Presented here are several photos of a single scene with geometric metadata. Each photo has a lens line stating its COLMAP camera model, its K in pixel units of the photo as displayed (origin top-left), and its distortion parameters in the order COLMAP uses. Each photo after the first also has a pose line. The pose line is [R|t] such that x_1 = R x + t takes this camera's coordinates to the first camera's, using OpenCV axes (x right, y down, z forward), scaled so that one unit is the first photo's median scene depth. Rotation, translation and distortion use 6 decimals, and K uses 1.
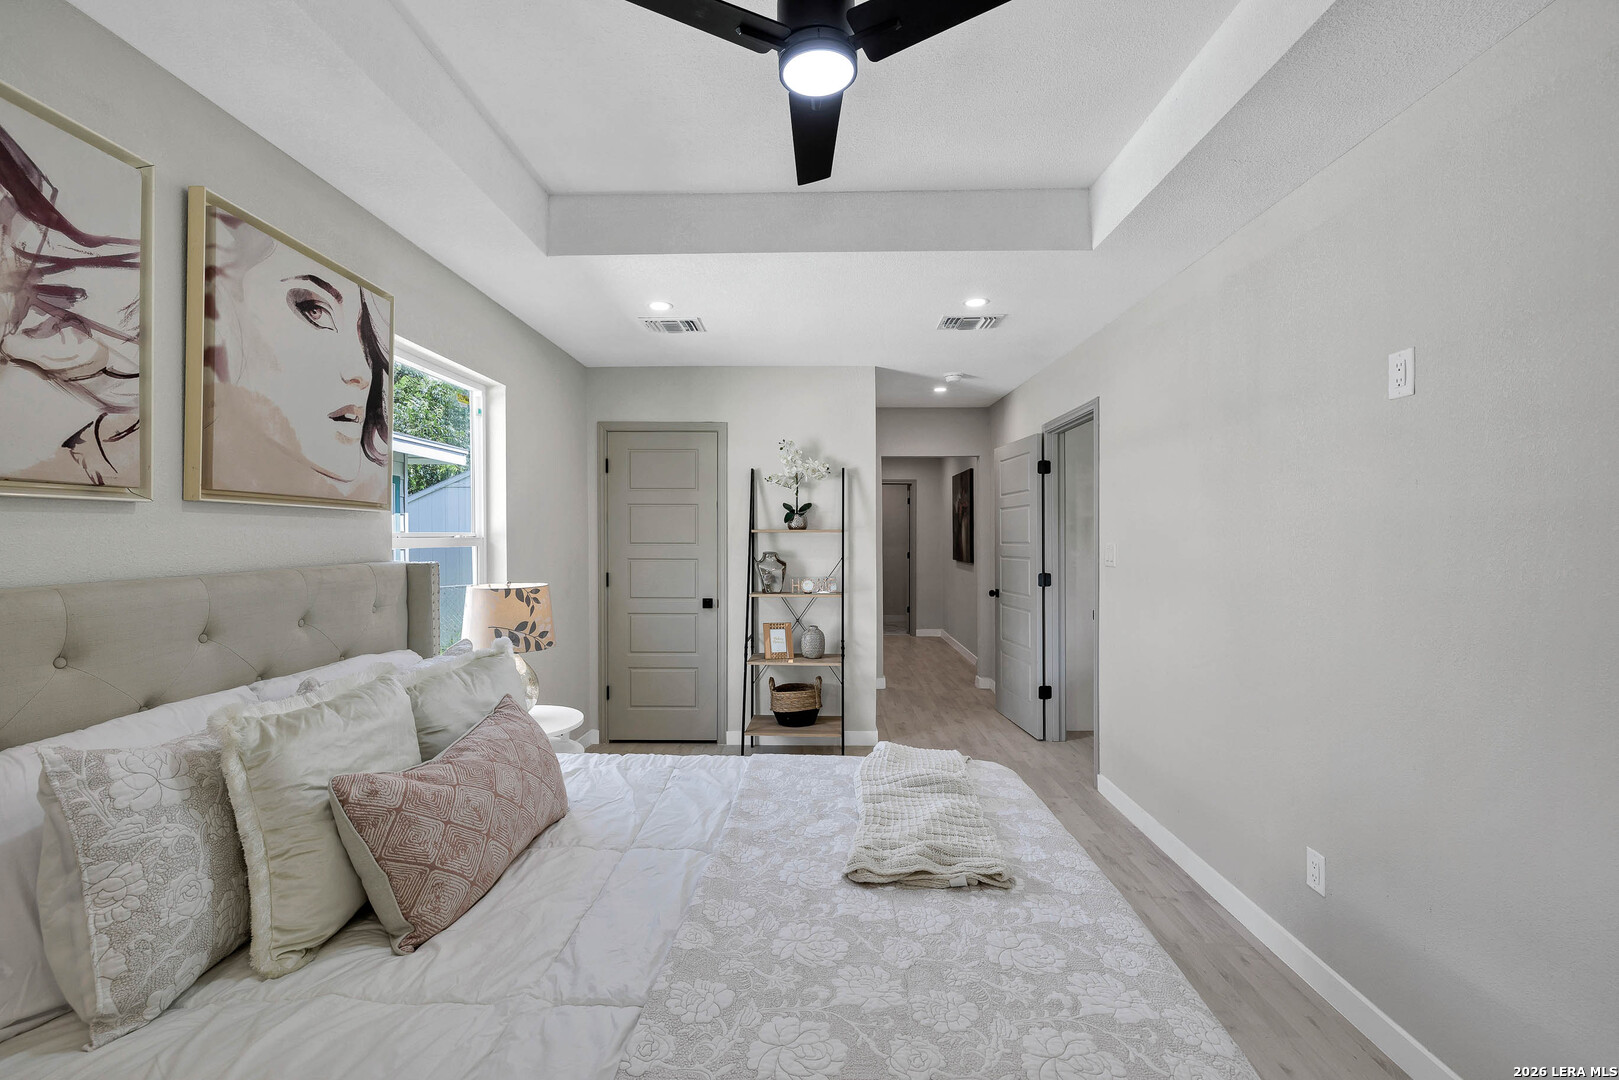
lens RADIAL K [[700.8, 0, 807.8], [0, 700.8, 540.1], [0, 0, 1]] dist [-0.002337, 0.001660]
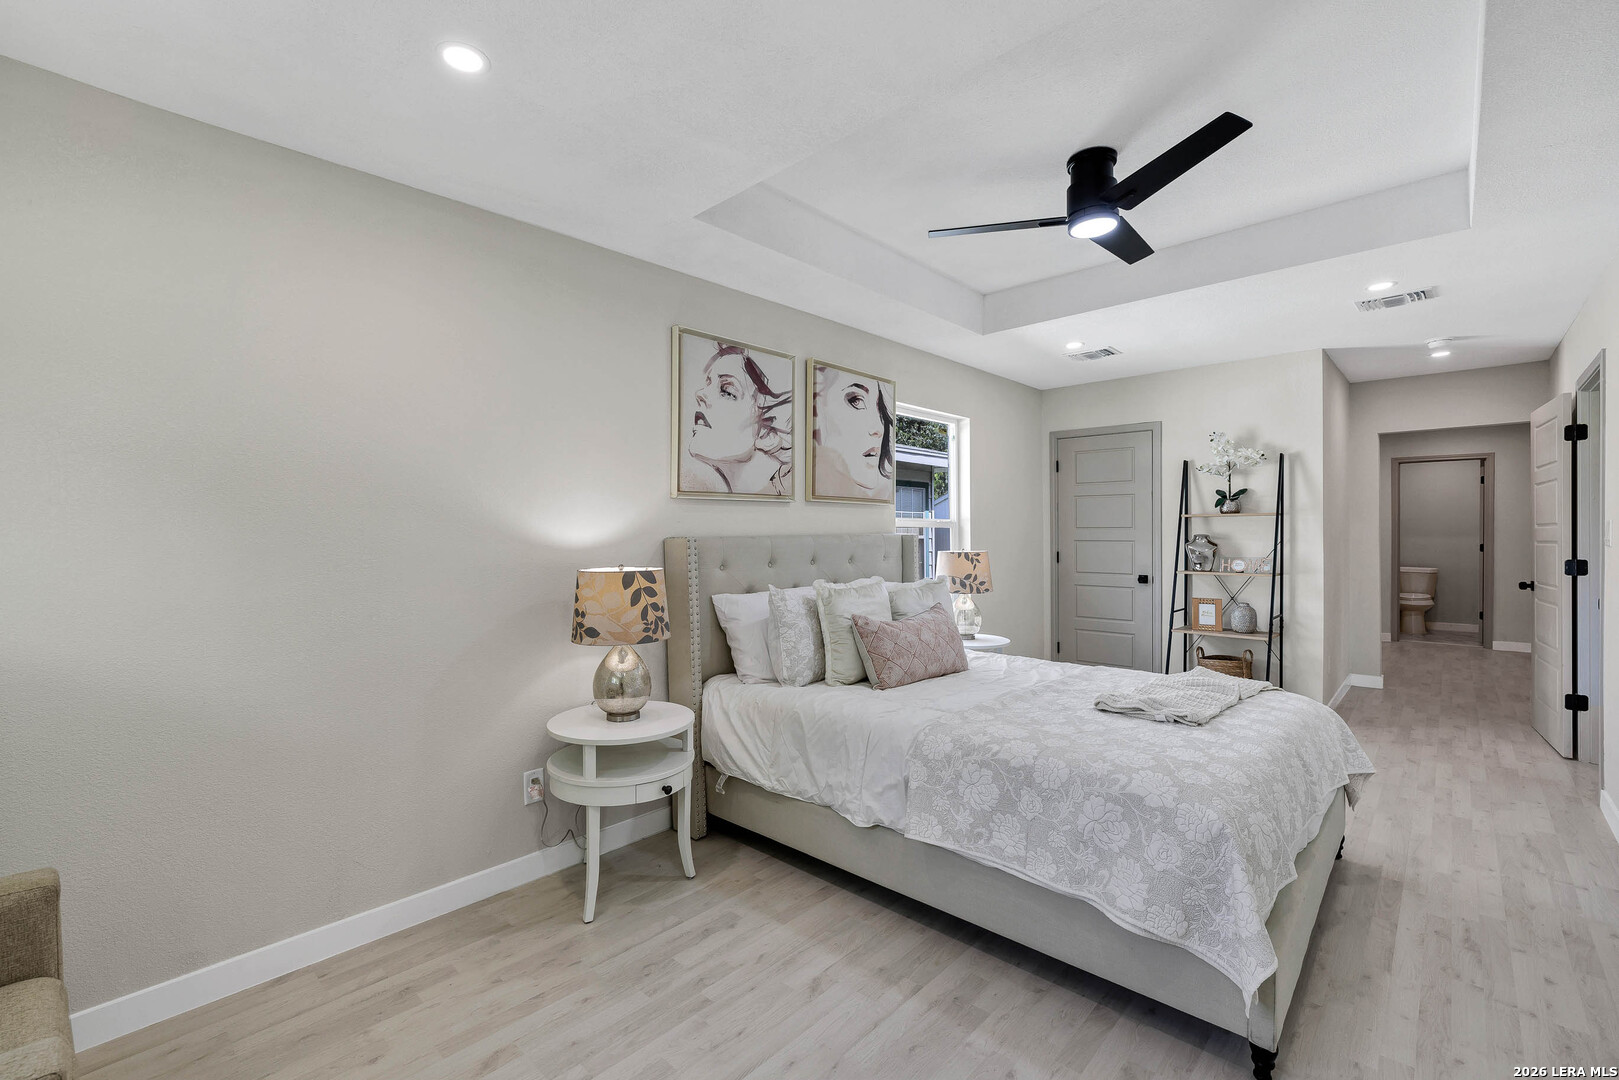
lens RADIAL K [[700.8, 0, 806.7], [0, 700.8, 542.3], [0, 0, 1]] dist [-0.002337, 0.001660]
pose [[0.747208, 0.004416, -0.664576, 0.420921], [0.000142, 0.999977, 0.006804, 0.042323], [0.664590, -0.005179, 0.747190, -0.471363]]
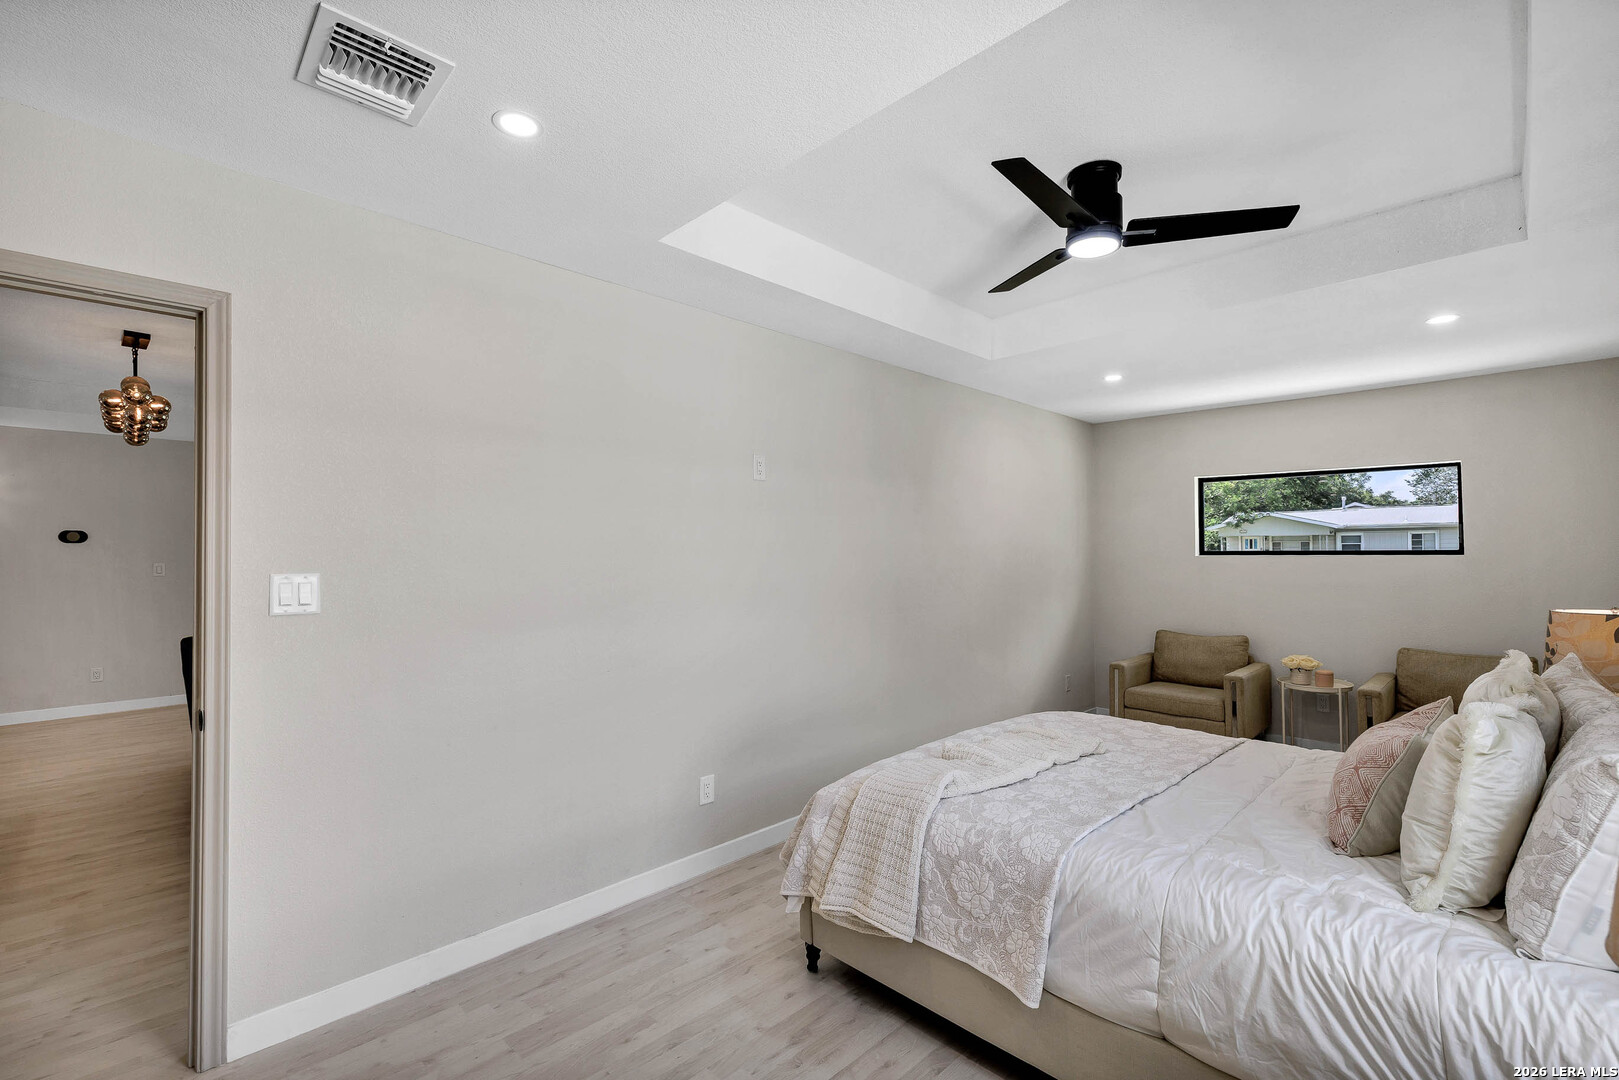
lens RADIAL K [[700.8, 0, 812.1], [0, 700.8, 532.9], [0, 0, 1]] dist [-0.002337, 0.001660]
pose [[-0.719380, 0.018682, 0.694366, -0.408115], [0.006155, 0.999770, -0.020523, -0.023012], [-0.694590, -0.010490, -0.719330, 1.750961]]
